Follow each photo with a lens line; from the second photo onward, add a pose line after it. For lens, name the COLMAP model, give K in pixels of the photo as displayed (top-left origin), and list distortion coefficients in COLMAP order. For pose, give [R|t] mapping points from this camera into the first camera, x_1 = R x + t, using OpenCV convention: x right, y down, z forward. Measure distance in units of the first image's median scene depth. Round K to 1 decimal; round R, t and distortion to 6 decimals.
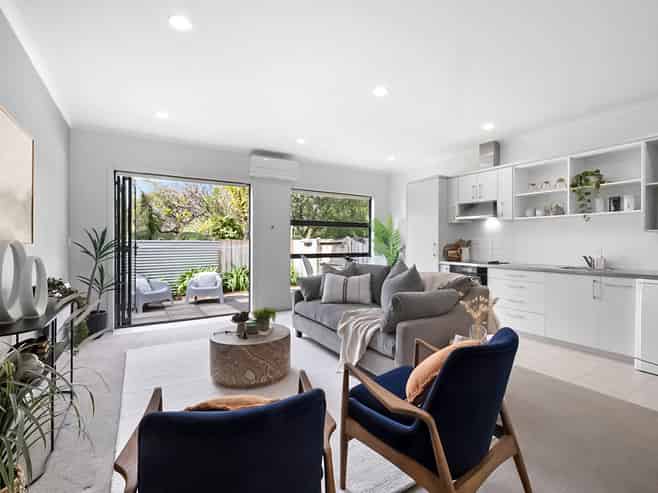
lens RADIAL K [[313.8, 0, 329.5], [0, 313.8, 244.7], [0, 0, 1]] dist [0.001684, -0.000218]
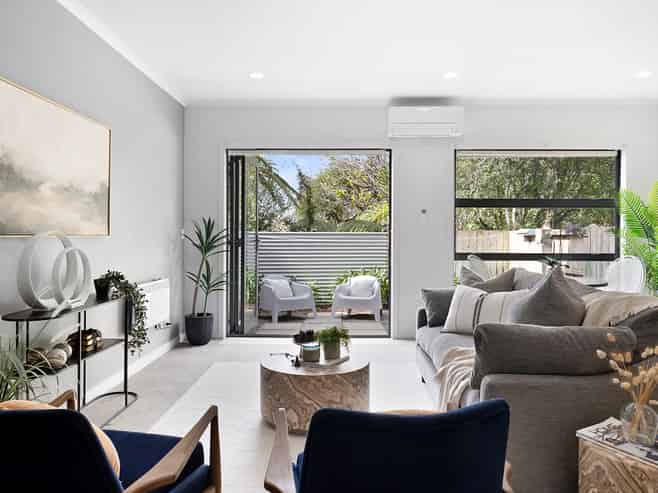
lens RADIAL K [[481.9, 0, 329.3], [0, 481.9, 236.4], [0, 0, 1]] dist [0.001833, 0.001781]
pose [[0.843700, 0.002708, -0.536809, 0.213273], [-0.004851, 0.999985, -0.002579, -0.000090], [0.536794, 0.004779, 0.843700, 0.049455]]
